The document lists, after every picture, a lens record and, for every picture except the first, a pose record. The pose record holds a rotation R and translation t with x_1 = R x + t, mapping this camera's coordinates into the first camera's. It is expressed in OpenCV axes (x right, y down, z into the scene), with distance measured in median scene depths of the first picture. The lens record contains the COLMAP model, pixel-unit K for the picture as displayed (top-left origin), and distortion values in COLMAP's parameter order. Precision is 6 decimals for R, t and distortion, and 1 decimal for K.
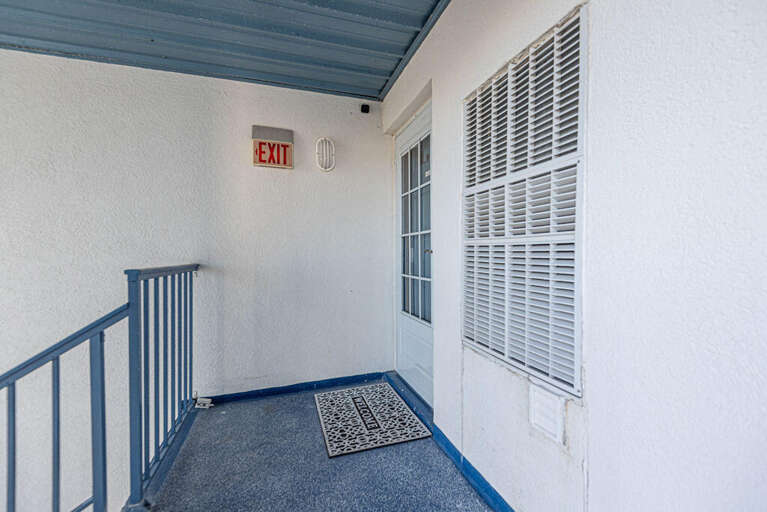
lens RADIAL K [[354.5, 0, 383.7], [0, 354.5, 257.2], [0, 0, 1]] dist [0.032779, -0.015563]
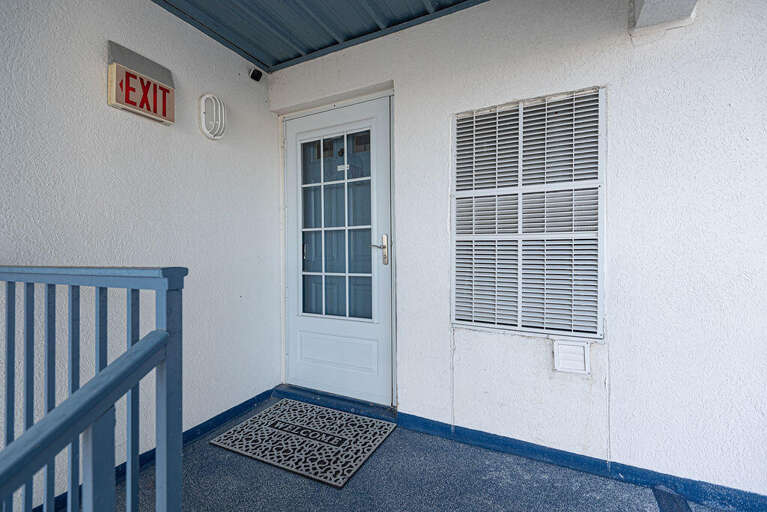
lens RADIAL K [[354.5, 0, 382.3], [0, 354.5, 253.8], [0, 0, 1]] dist [0.032779, -0.015563]
pose [[0.701262, -0.000024, 0.712904, -0.500402], [0.010640, 0.999889, -0.010432, 0.012702], [-0.712824, 0.014901, 0.701184, 0.241249]]
